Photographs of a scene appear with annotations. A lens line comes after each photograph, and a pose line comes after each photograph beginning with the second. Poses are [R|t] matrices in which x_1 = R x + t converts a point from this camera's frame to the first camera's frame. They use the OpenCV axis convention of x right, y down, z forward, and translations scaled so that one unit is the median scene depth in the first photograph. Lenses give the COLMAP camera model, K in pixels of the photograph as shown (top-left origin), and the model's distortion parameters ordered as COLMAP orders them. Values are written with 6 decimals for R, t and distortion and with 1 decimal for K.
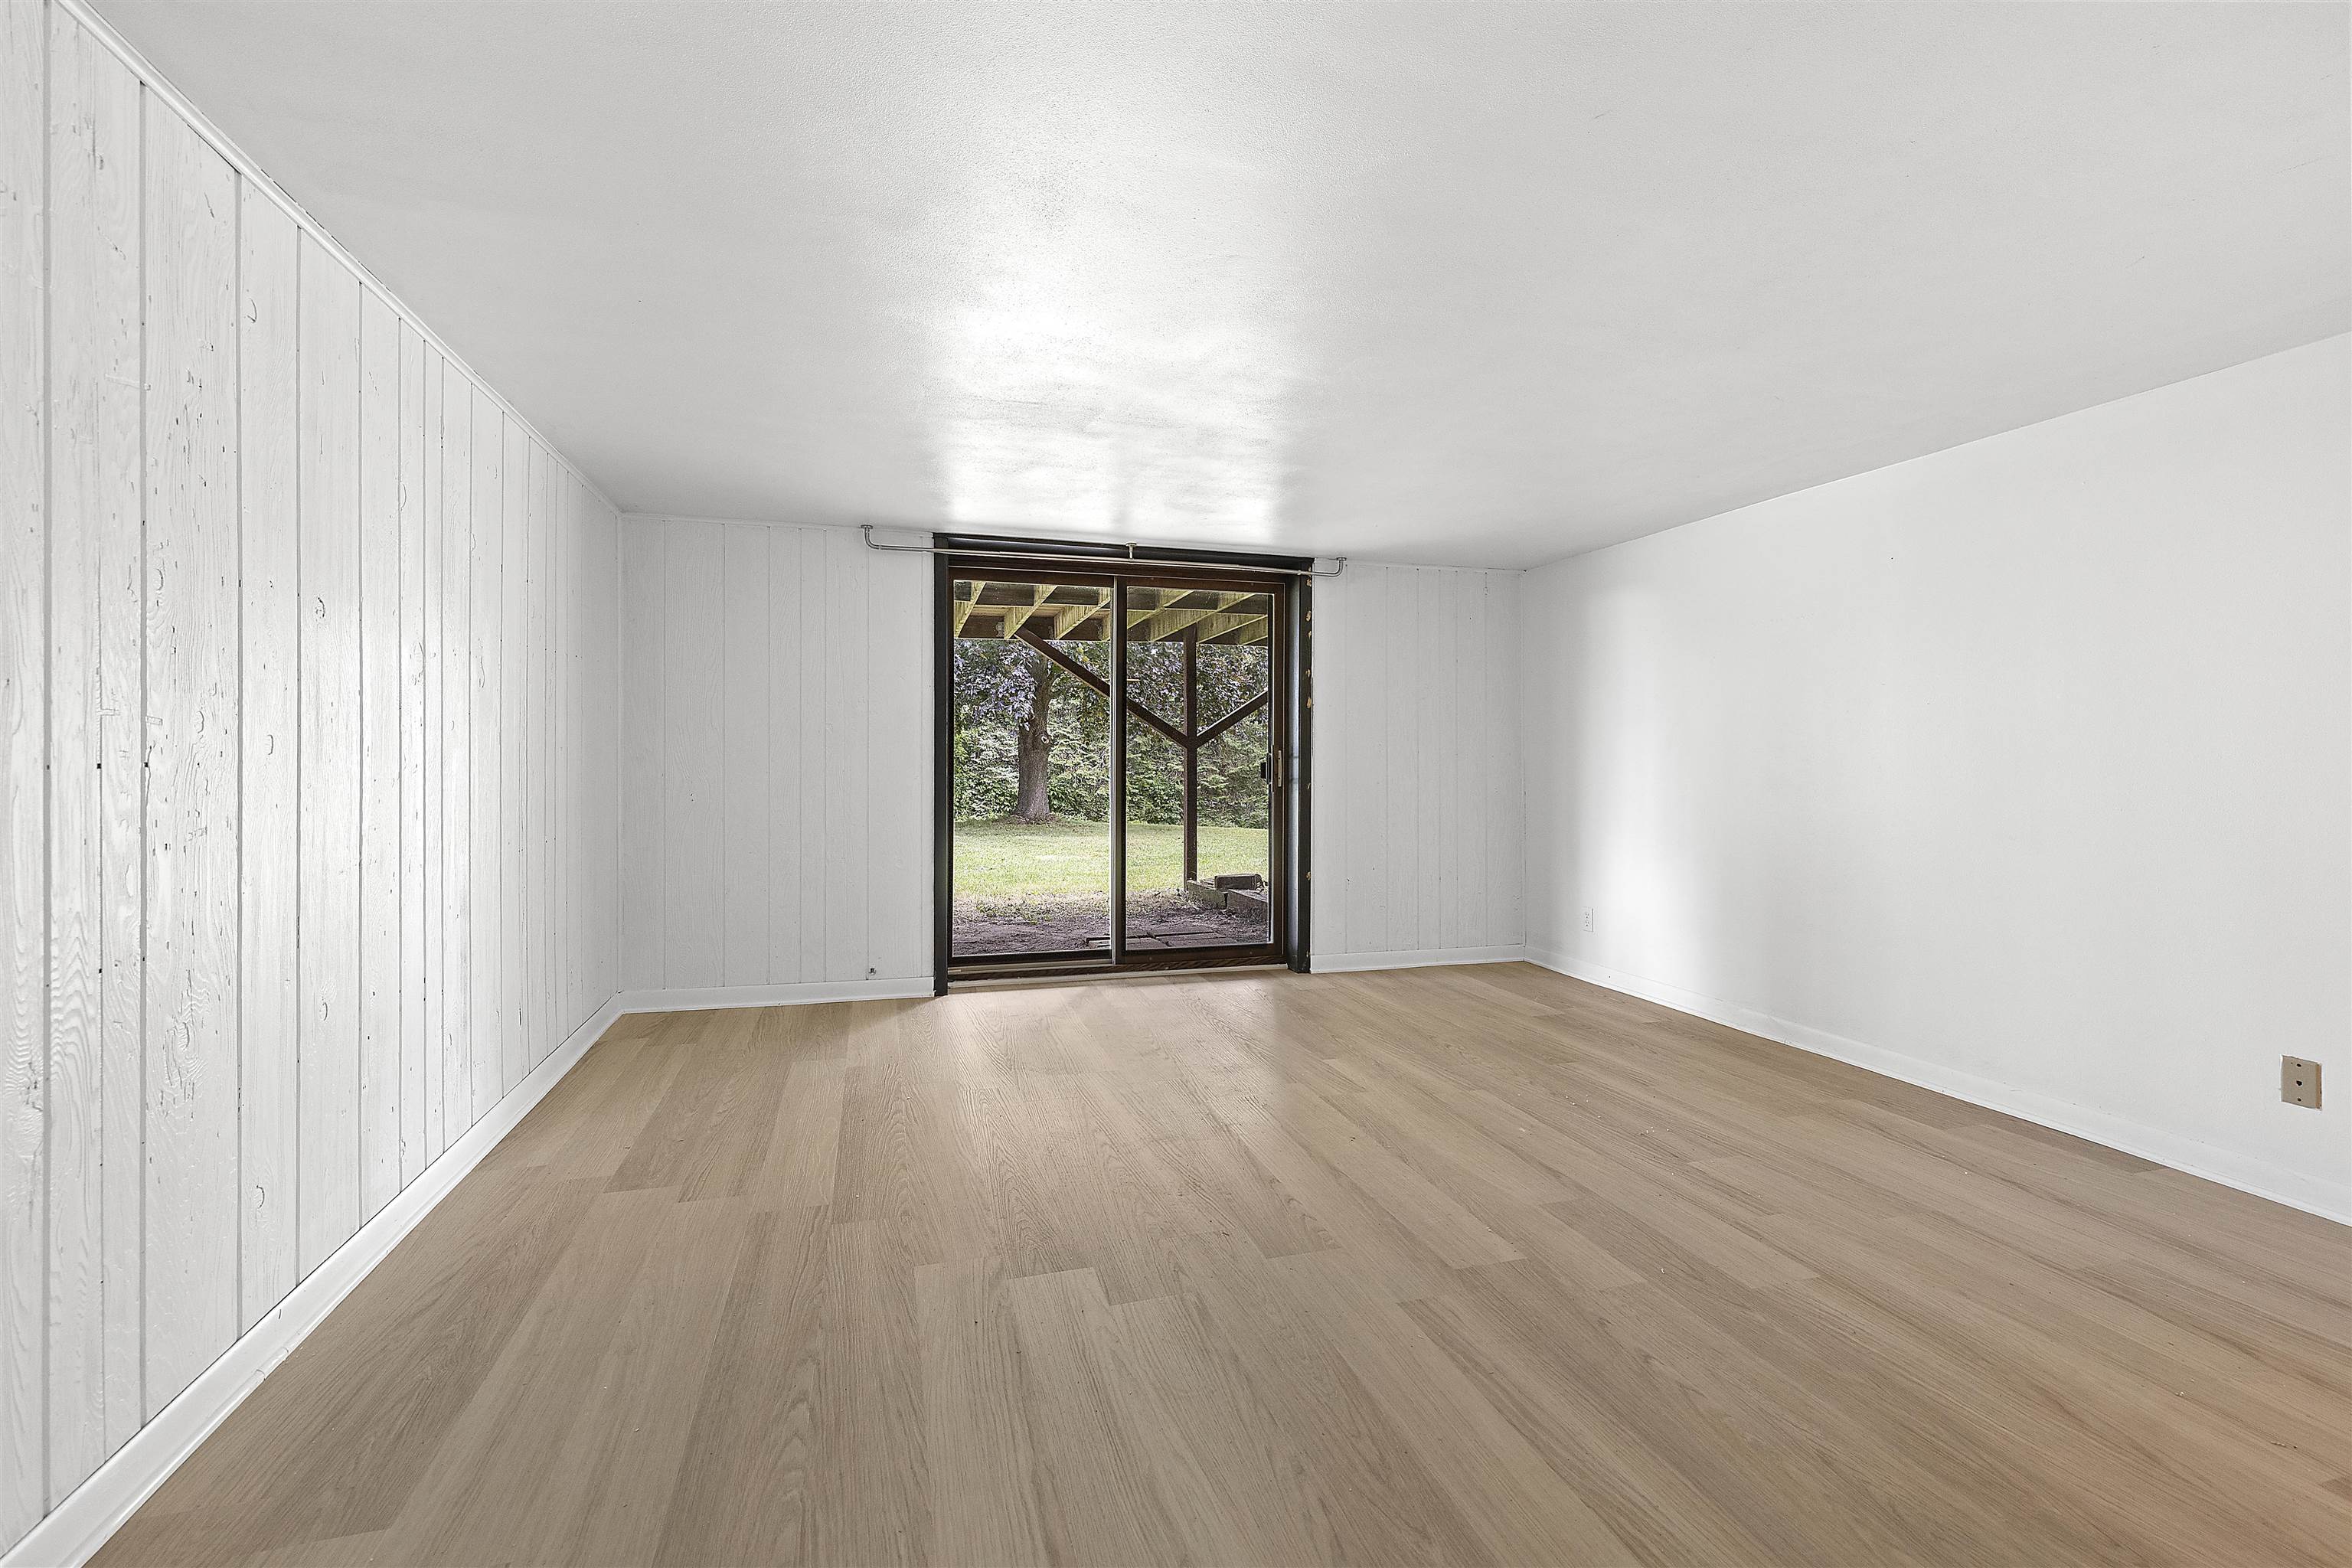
lens RADIAL K [[1018.6, 0, 1176.1], [0, 1018.6, 768.3], [0, 0, 1]] dist [-0.001840, 0.000093]
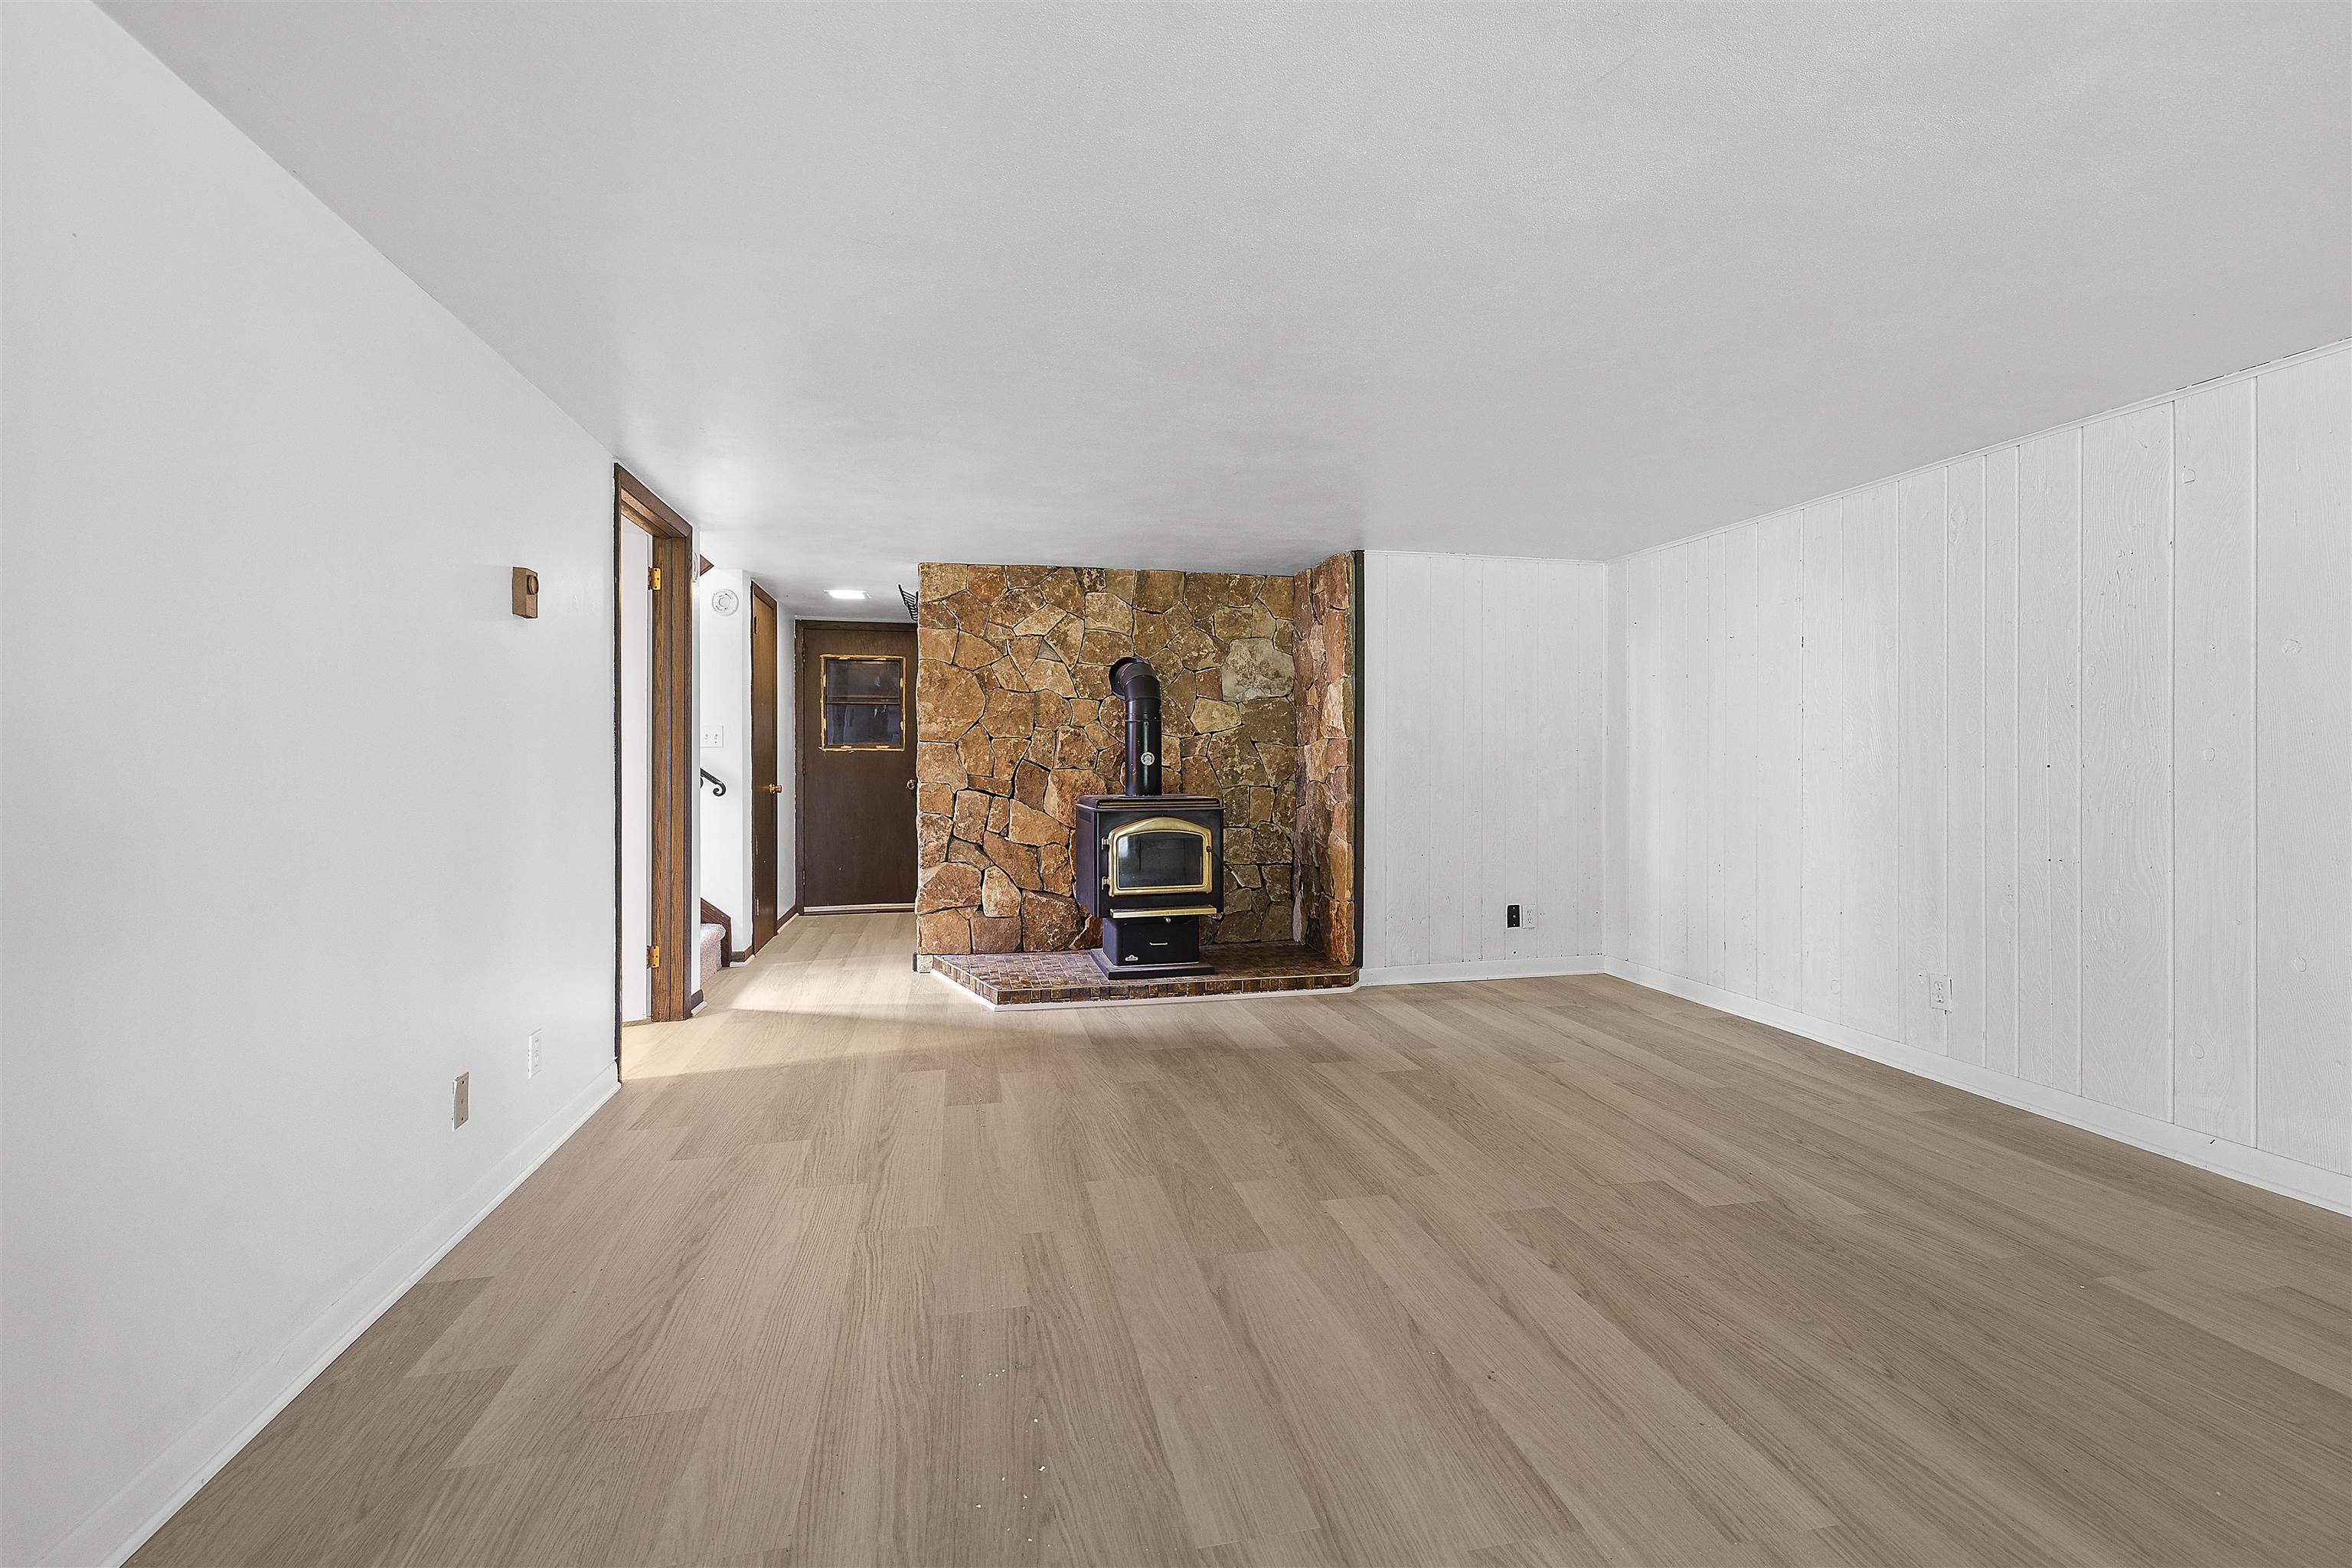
lens RADIAL K [[1018.6, 0, 1177.2], [0, 1018.6, 767.3], [0, 0, 1]] dist [-0.001840, 0.000093]
pose [[-0.997245, -0.004441, 0.074044, 0.402878], [-0.002933, 0.999786, 0.020464, -0.024824], [-0.074119, 0.020190, -0.997045, 2.044332]]
